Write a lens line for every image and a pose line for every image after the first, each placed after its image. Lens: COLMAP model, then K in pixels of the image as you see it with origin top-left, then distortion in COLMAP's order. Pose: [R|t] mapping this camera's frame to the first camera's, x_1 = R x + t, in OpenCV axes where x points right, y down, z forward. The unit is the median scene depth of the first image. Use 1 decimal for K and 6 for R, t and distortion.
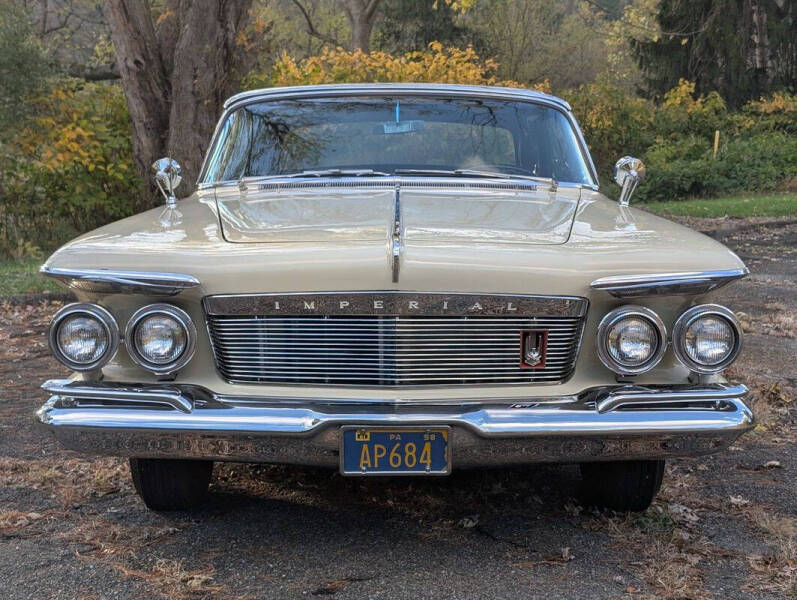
lens RADIAL K [[1216.1, 0, 372.8], [0, 1216.1, 296.2], [0, 0, 1]] dist [0.248228, -1.293715]
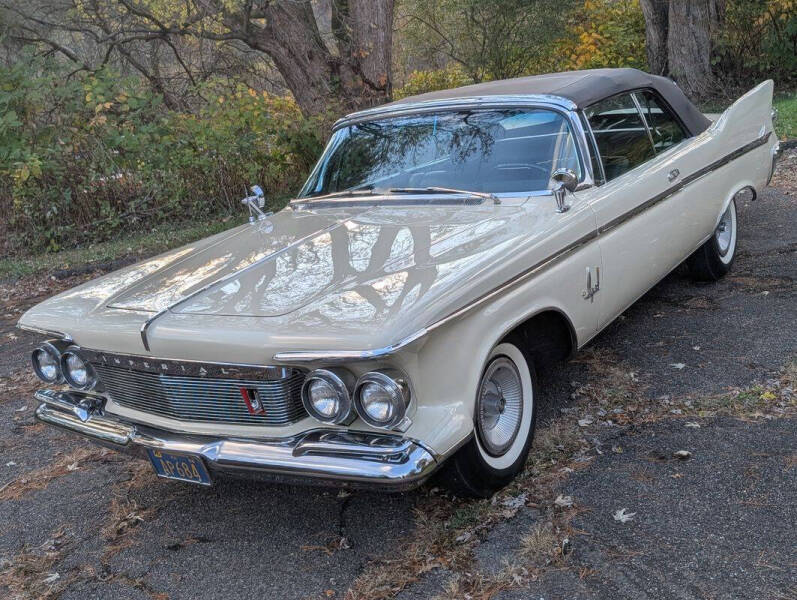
lens RADIAL K [[908.7, 0, 415.2], [0, 908.7, 272.2], [0, 0, 1]] dist [0.094181, -0.274762]
pose [[0.827727, 0.015871, -0.560906, 0.791050], [0.077512, 0.986783, 0.142305, -0.209006], [0.555751, -0.161267, 0.815557, 0.331999]]
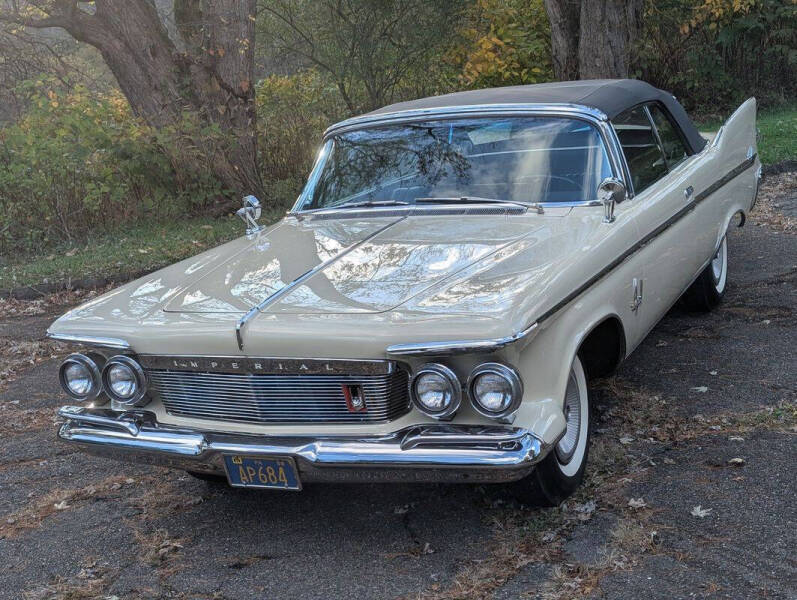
lens RADIAL K [[1213.4, 0, 398.5], [0, 1213.4, 300.0], [0, 0, 1]] dist [0.204167, -0.872148]
pose [[0.907068, -0.002363, -0.420979, 0.695776], [0.055994, 0.991777, 0.115081, -0.198648], [0.417245, -0.127958, 0.899741, -0.110669]]
